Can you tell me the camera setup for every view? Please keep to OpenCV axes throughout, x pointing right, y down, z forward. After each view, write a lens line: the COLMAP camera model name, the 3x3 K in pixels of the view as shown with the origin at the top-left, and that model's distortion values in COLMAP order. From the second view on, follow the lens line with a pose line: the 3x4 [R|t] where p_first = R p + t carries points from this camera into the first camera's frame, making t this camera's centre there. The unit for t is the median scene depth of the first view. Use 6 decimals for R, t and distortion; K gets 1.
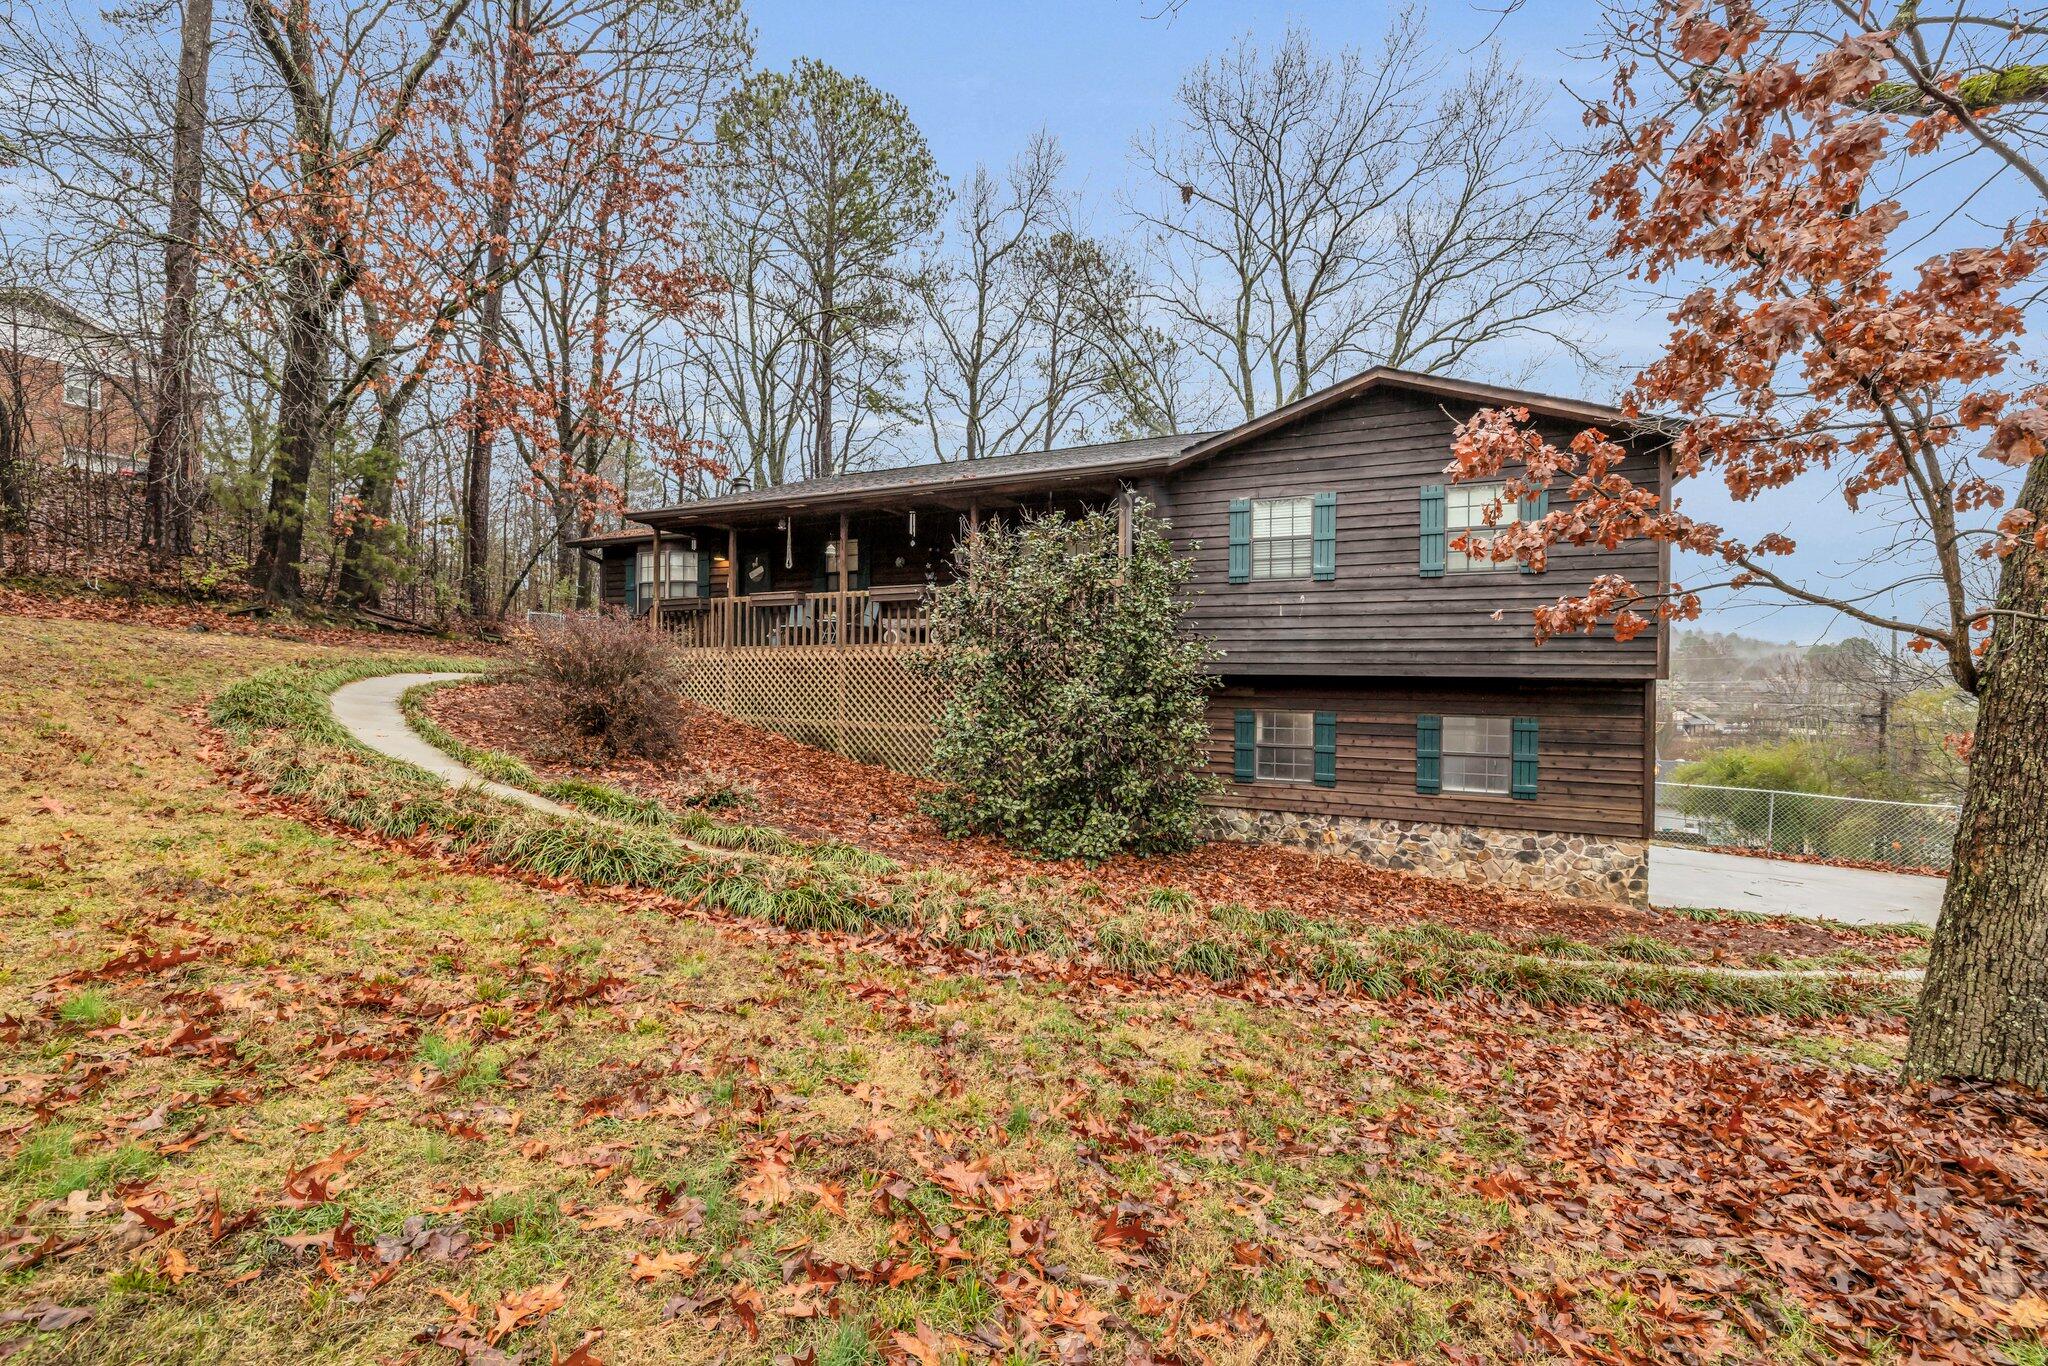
lens RADIAL K [[844.5, 0, 1023.4], [0, 844.5, 679.9], [0, 0, 1]] dist [-0.003062, 0.000027]
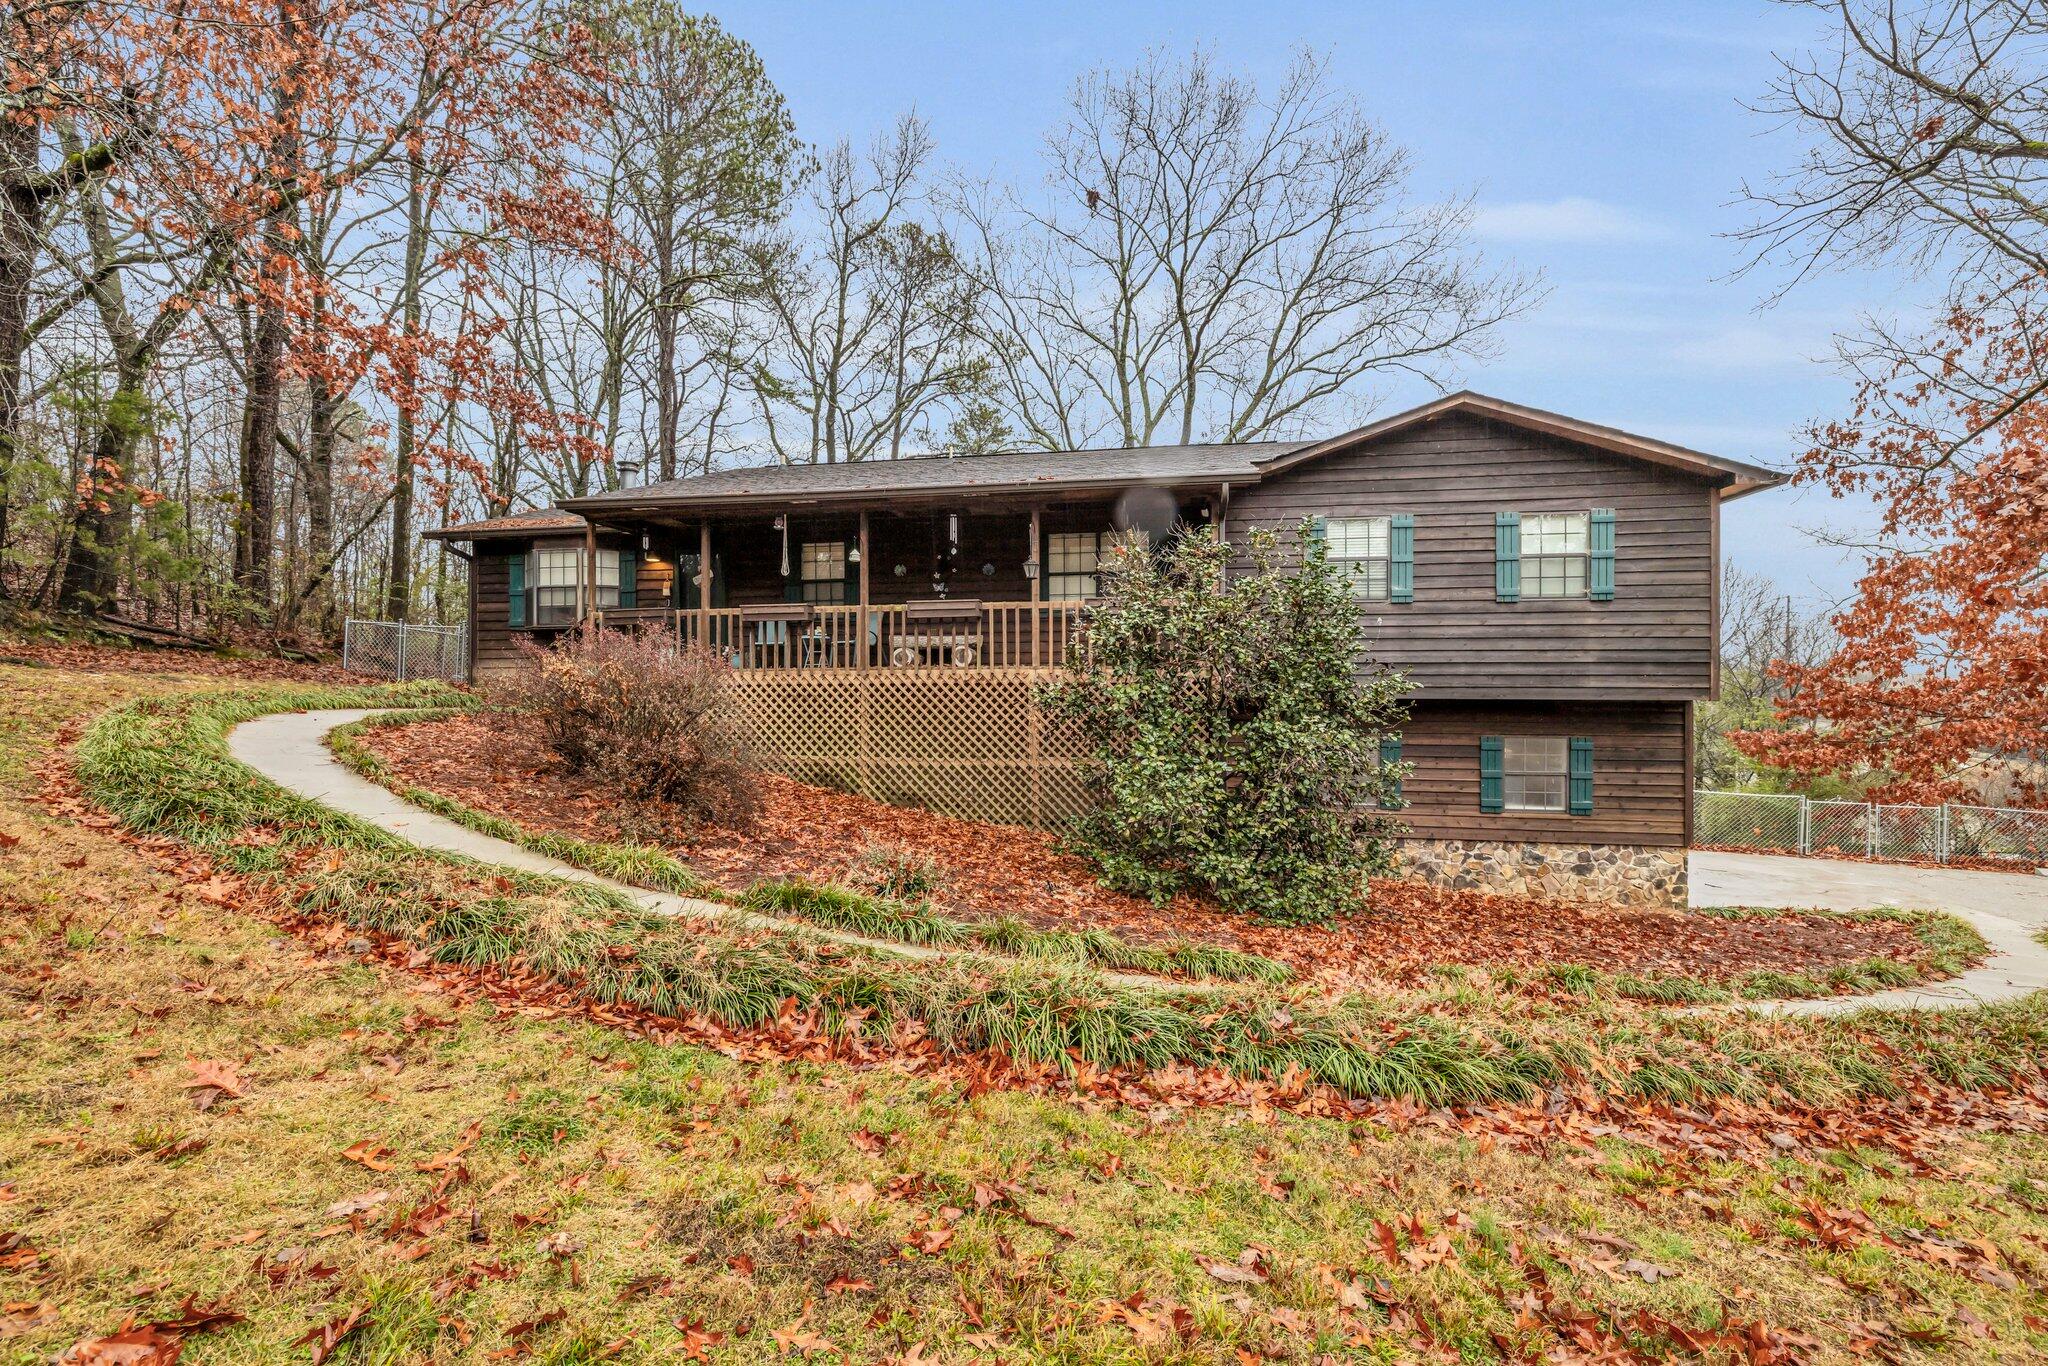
lens RADIAL K [[844.5, 0, 1032.4], [0, 844.5, 685.1], [0, 0, 1]] dist [-0.003062, 0.000027]
pose [[0.963951, -0.011189, 0.265845, -0.314718], [0.010712, 0.999937, 0.003243, -0.028556], [-0.265865, -0.000279, 0.964010, 0.155968]]
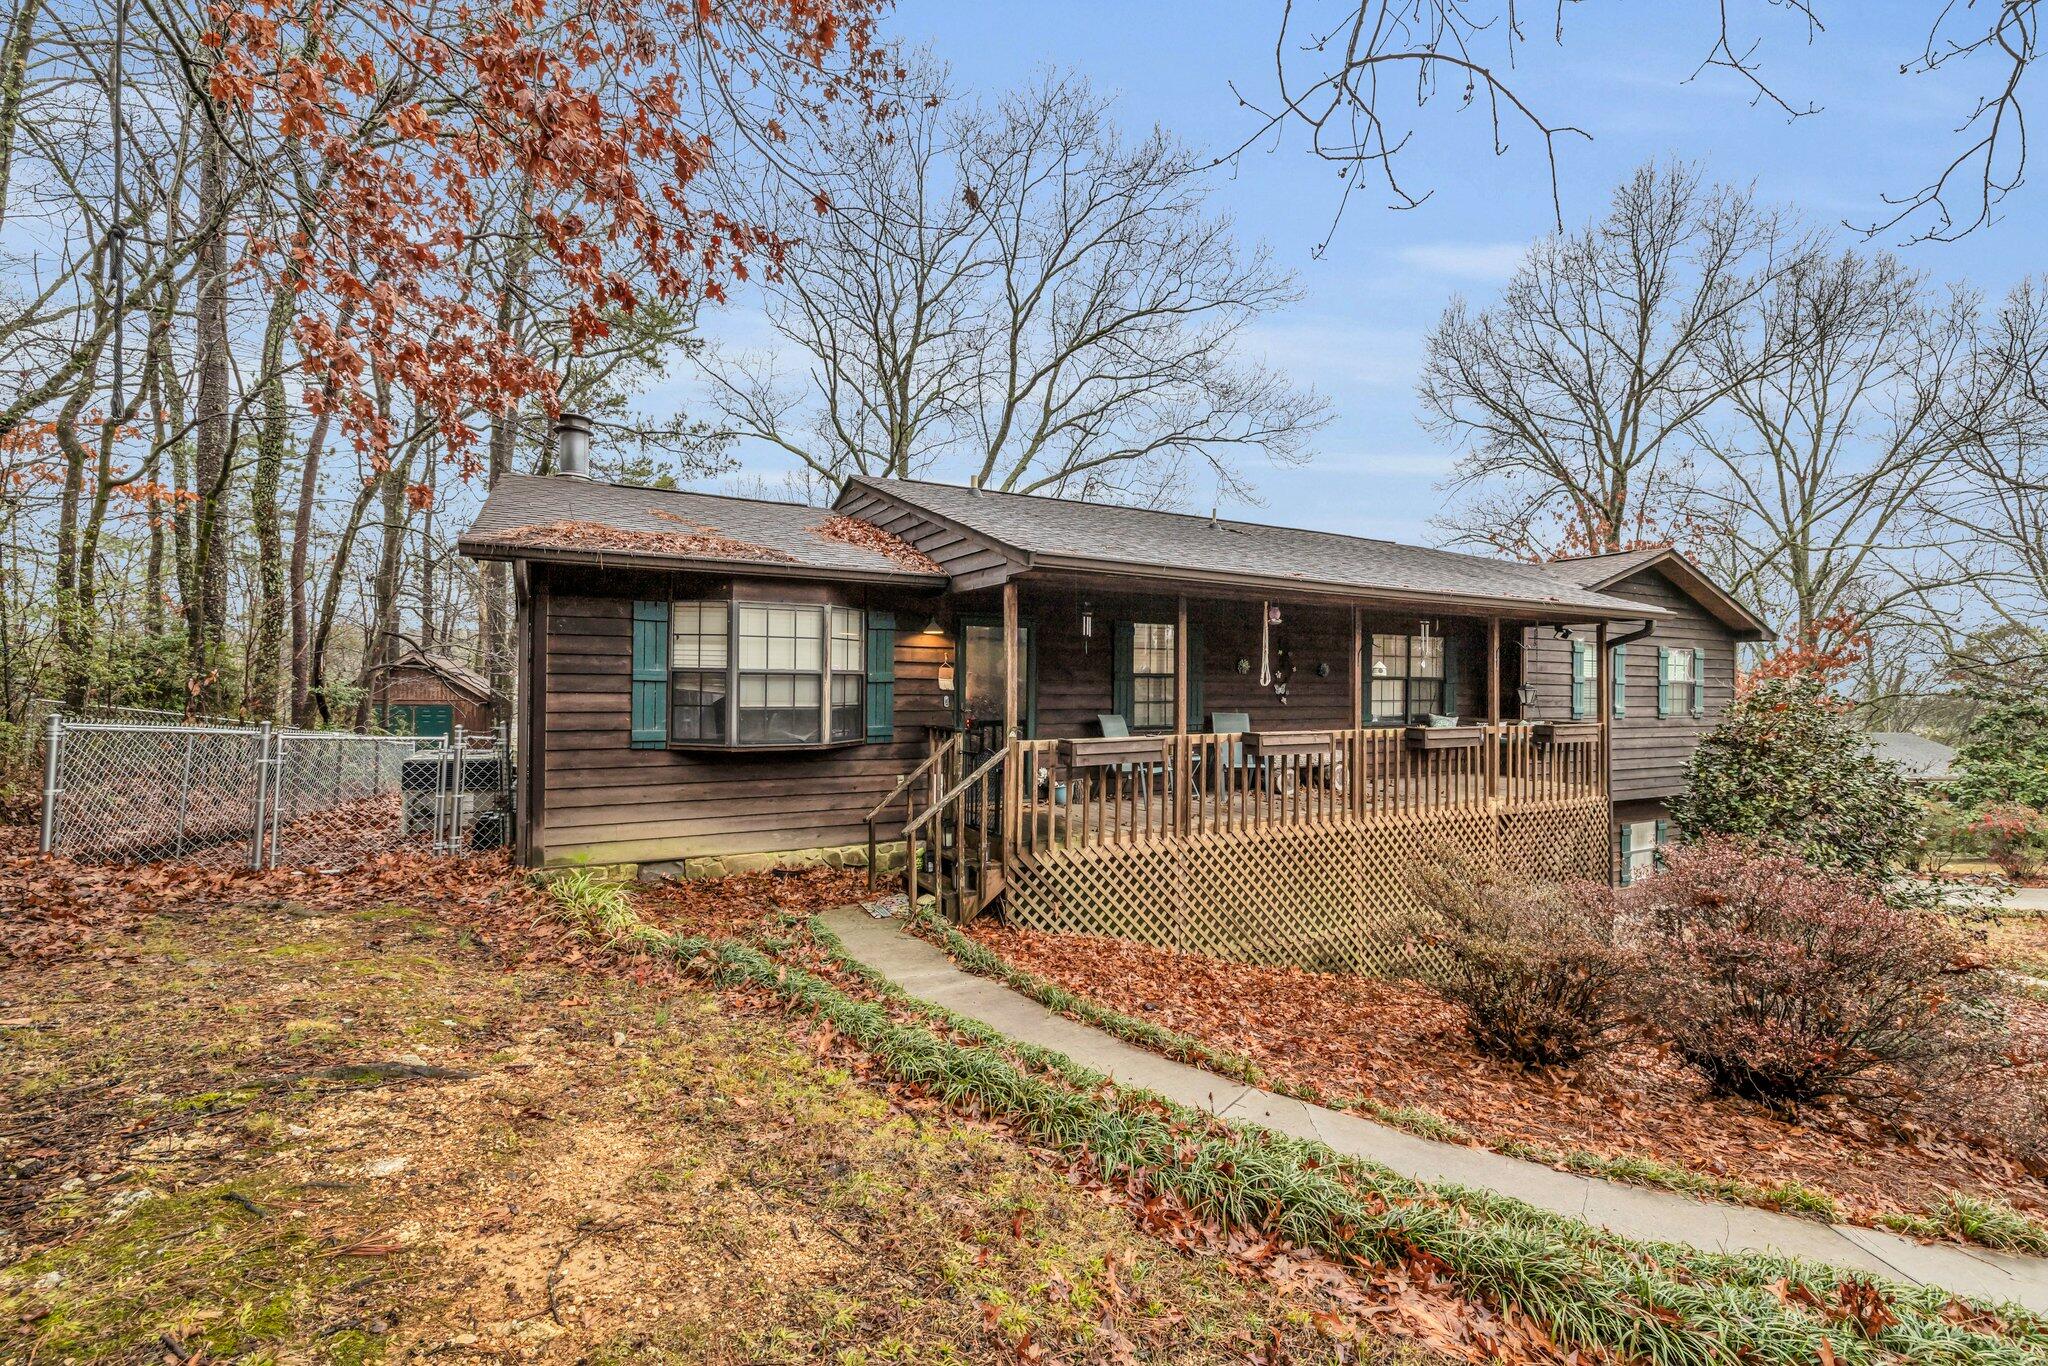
lens RADIAL K [[844.5, 0, 1029.3], [0, 844.5, 686.1], [0, 0, 1]] dist [-0.003062, 0.000027]
pose [[0.607411, 0.001503, 0.794386, -1.012569], [-0.001410, 0.999999, -0.000814, -0.154638], [-0.794387, -0.000625, 0.607412, 0.904470]]
